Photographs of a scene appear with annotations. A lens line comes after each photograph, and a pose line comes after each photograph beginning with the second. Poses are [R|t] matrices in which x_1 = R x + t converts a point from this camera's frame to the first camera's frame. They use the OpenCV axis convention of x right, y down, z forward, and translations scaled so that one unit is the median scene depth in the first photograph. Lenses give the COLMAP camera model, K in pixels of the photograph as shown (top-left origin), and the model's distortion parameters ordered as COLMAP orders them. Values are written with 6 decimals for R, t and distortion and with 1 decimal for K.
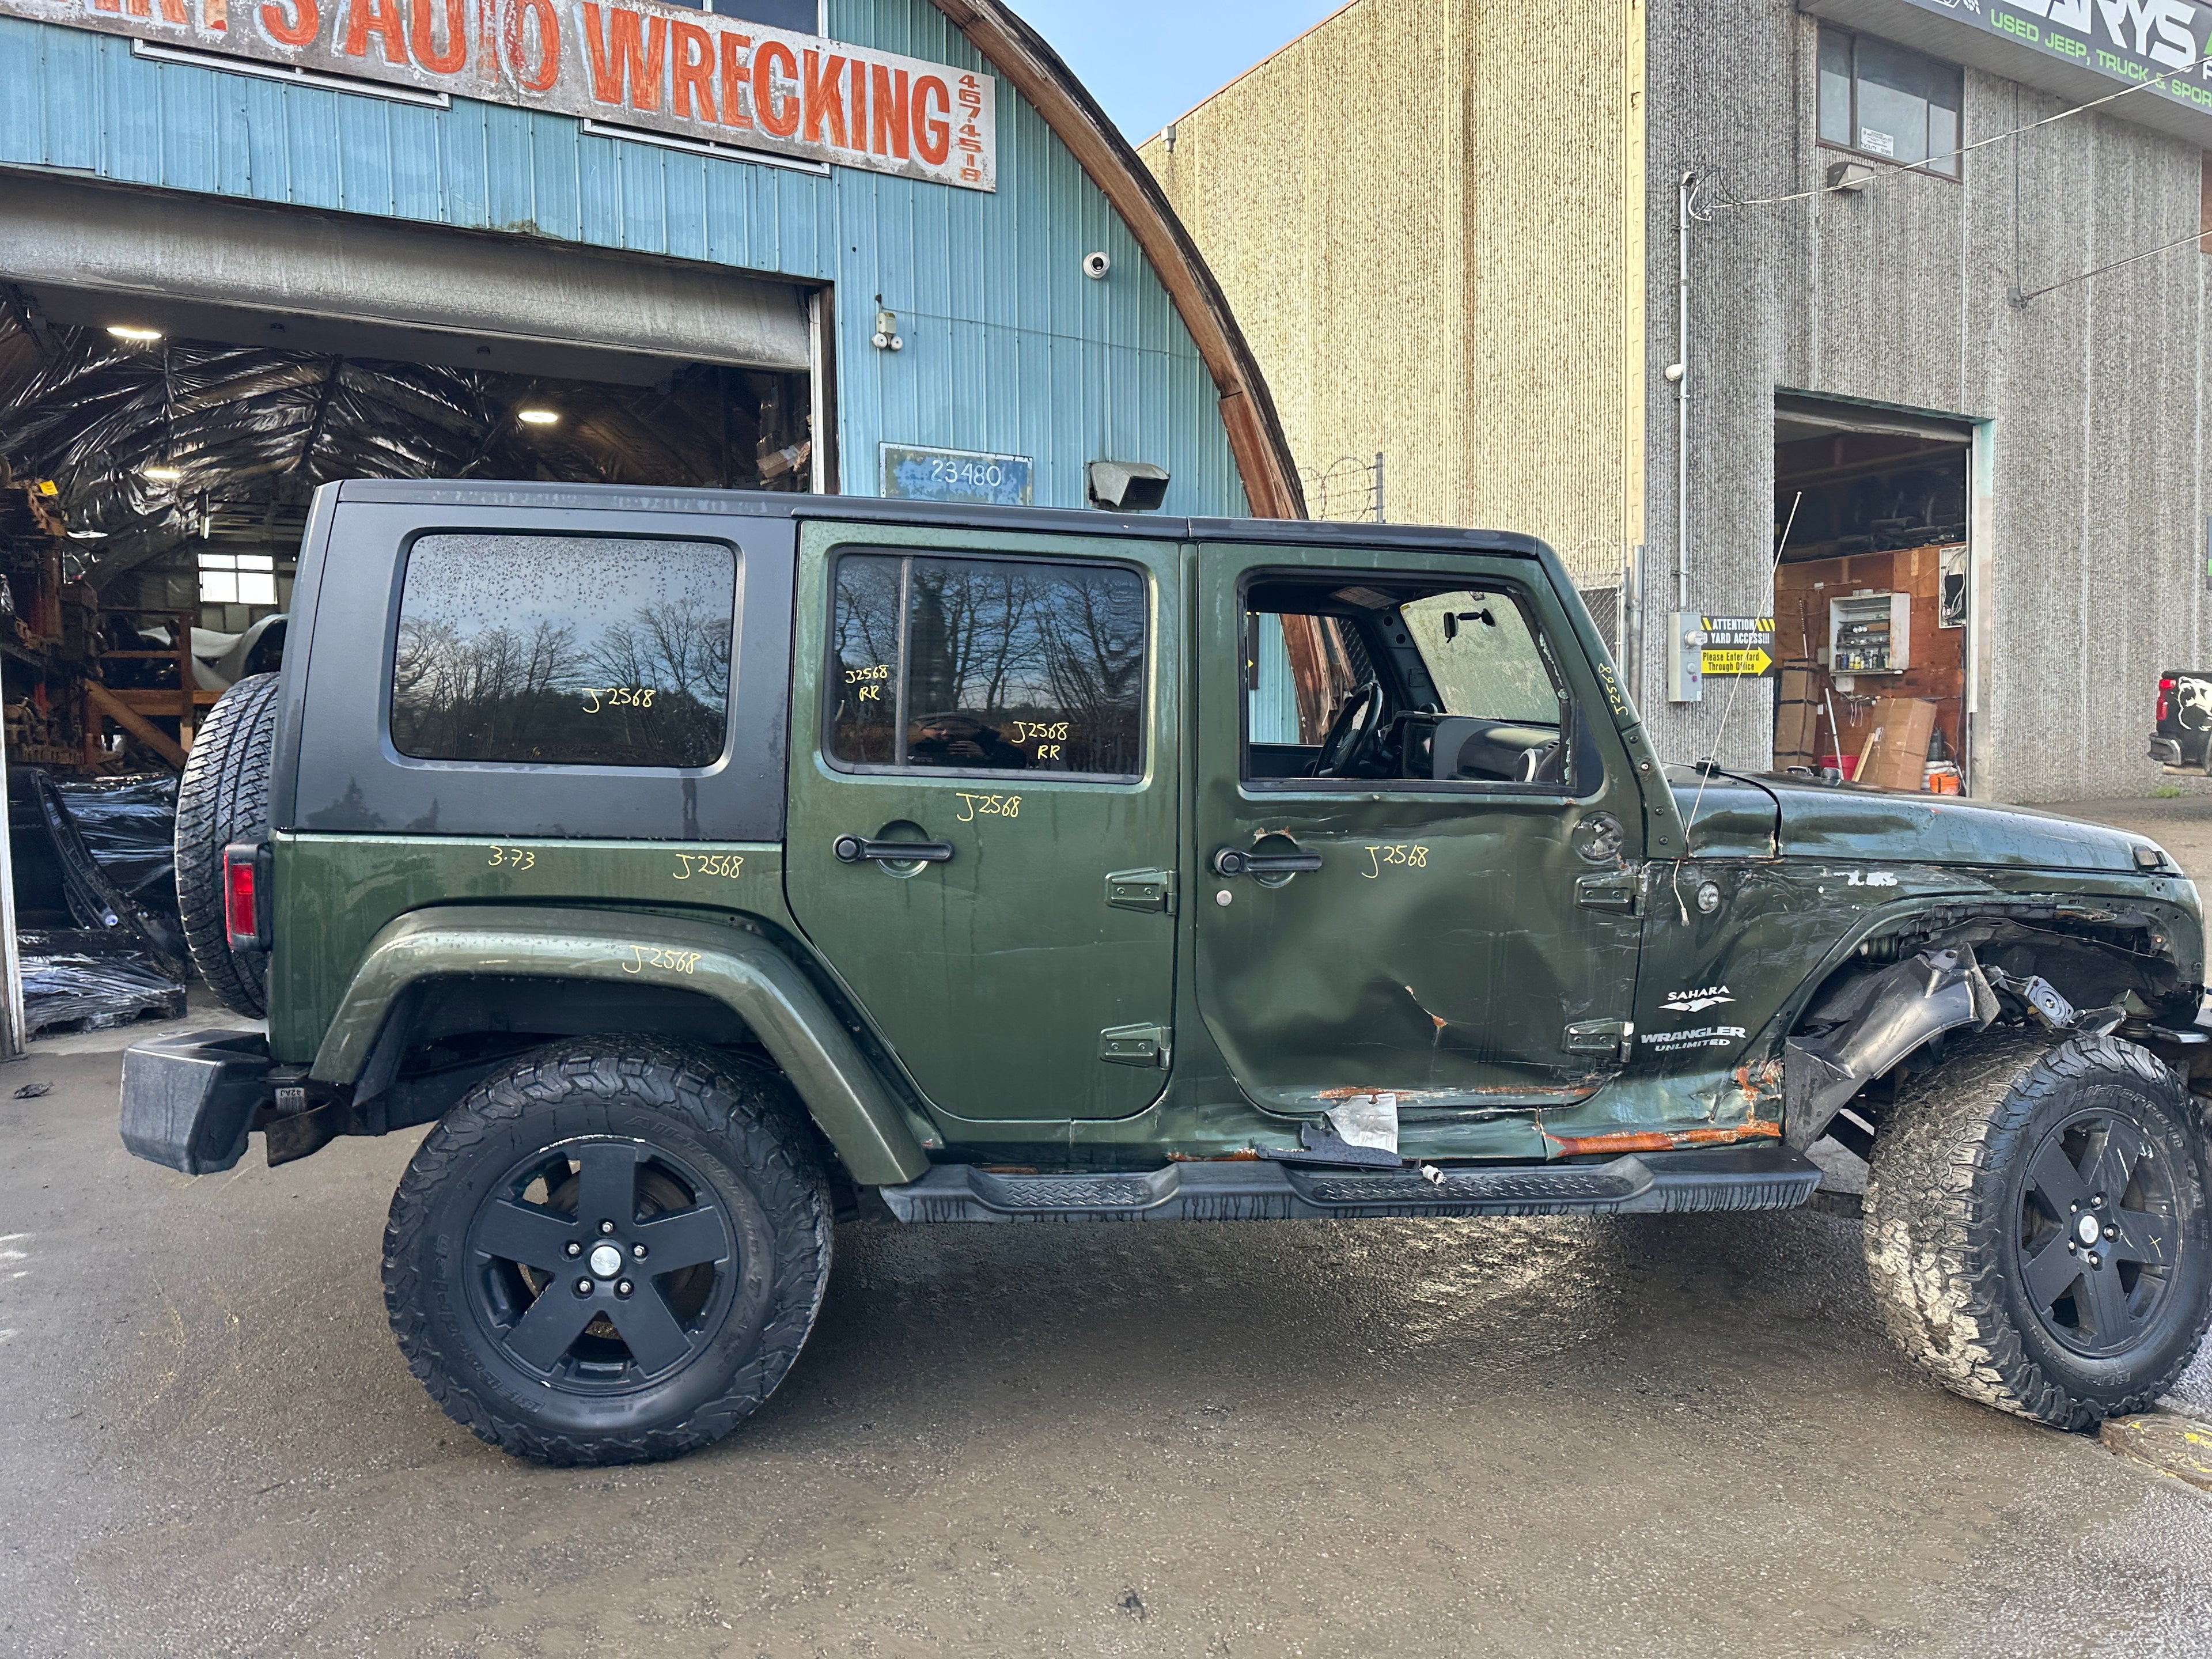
lens RADIAL K [[1561.5, 0, 1109.8], [0, 1561.5, 817.7], [0, 0, 1]] dist [0.025782, -0.027919]
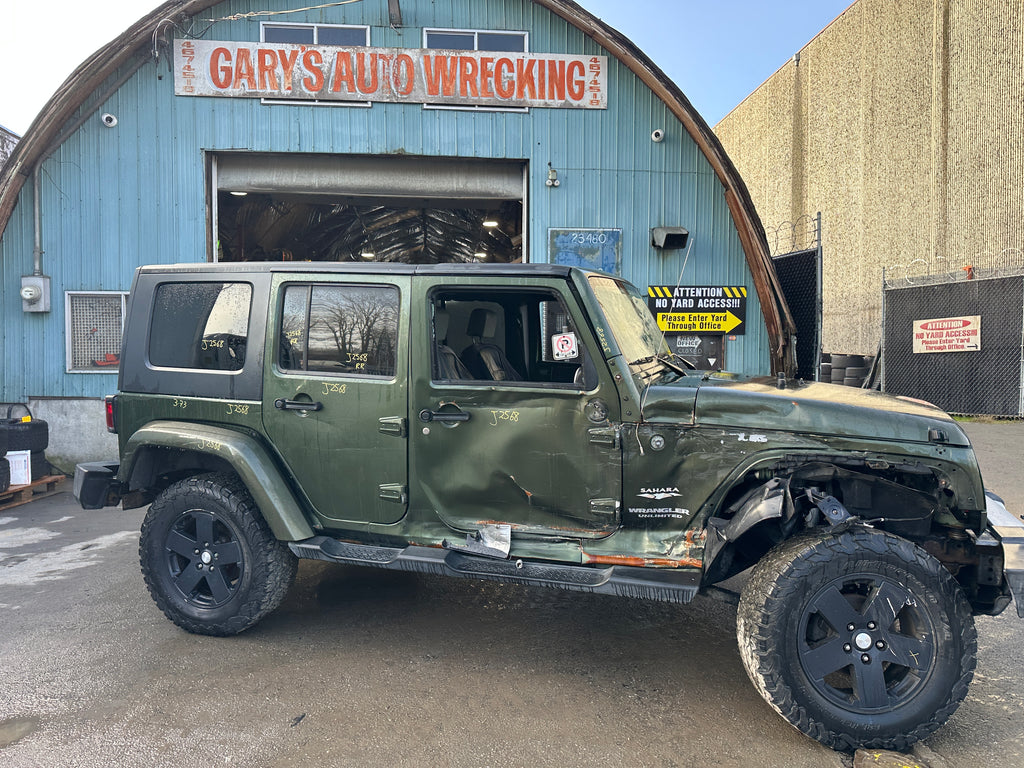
lens RADIAL K [[717.1, 0, 511.7], [0, 717.1, 387.2], [0, 0, 1]] dist [0.067192, -0.087875]
pose [[0.914571, 0.022413, -0.403804, 0.262019], [-0.026412, 0.999642, -0.004335, -0.004879], [0.403562, 0.014630, 0.914835, 0.037261]]
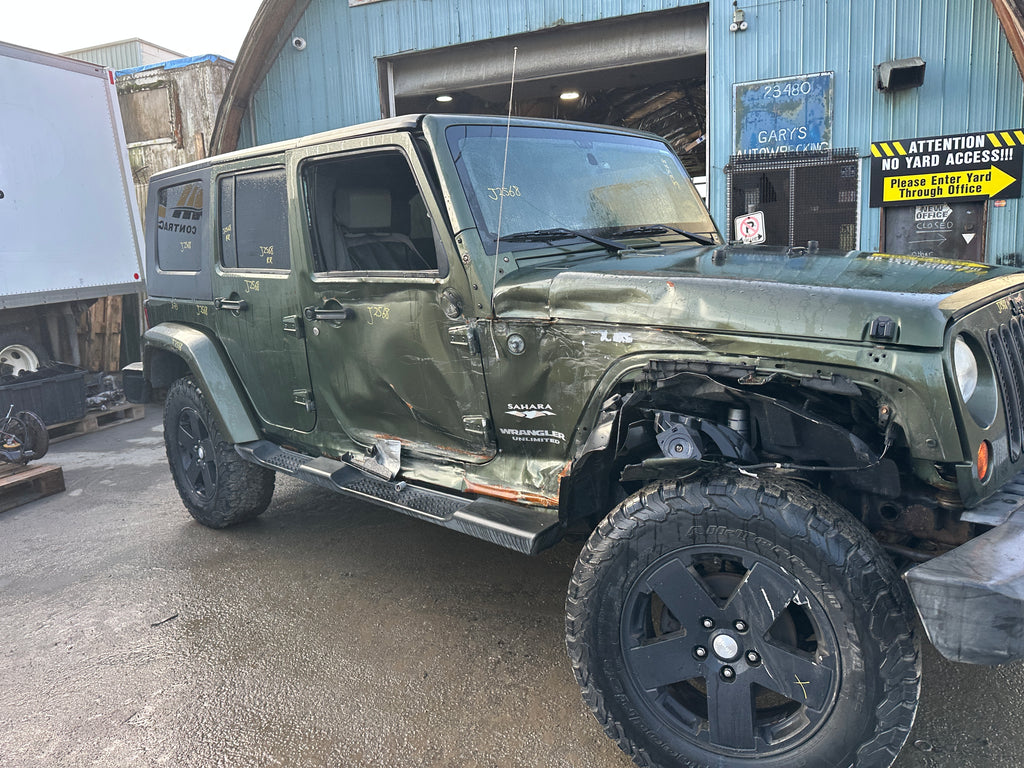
lens RADIAL K [[719.7, 0, 513.5], [0, 719.7, 374.4], [0, 0, 1]] dist [0.054042, -0.065748]
pose [[0.657837, 0.083373, -0.748531, 0.405843], [0.005353, 0.993312, 0.115341, 0.000031], [0.753141, -0.079882, 0.652991, 0.245656]]
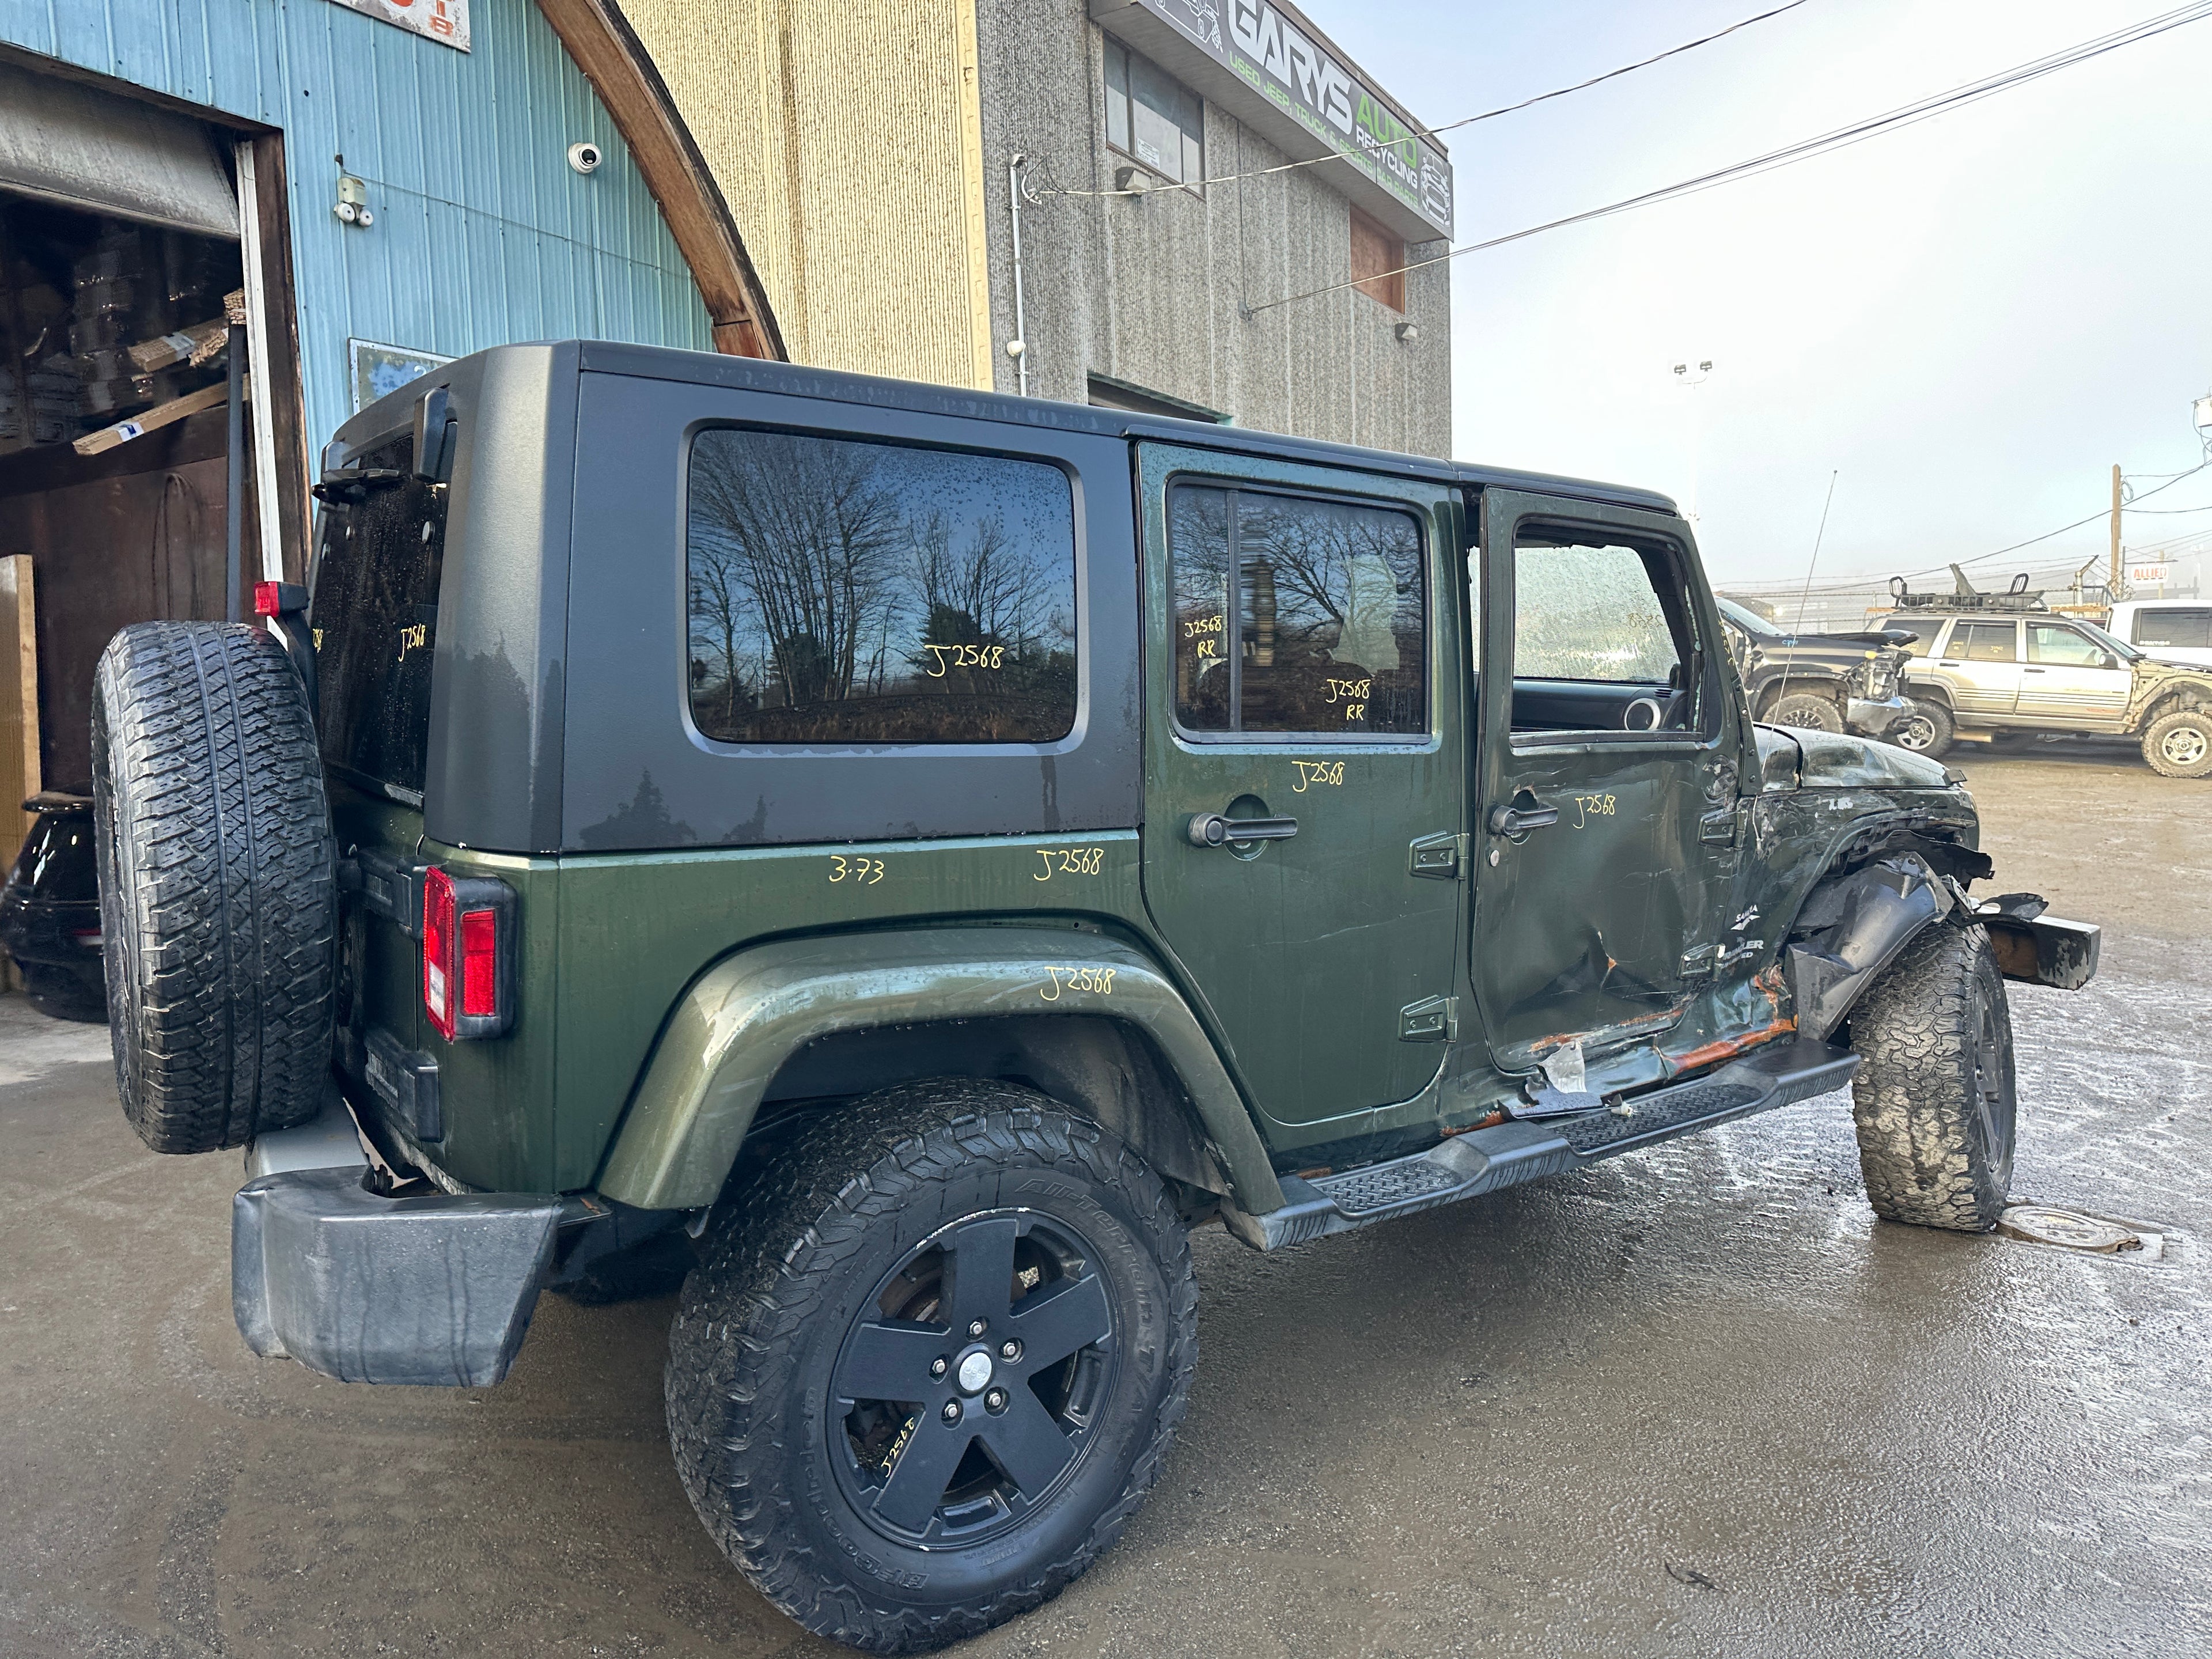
lens RADIAL K [[1561.0, 0, 1115.6], [0, 1561.0, 815.9], [0, 0, 1]] dist [0.030558, -0.034744]
pose [[0.860704, -0.058267, 0.505761, -0.265698], [0.046272, 0.998270, 0.036263, -0.008943], [-0.506999, -0.007809, 0.861911, 0.119424]]
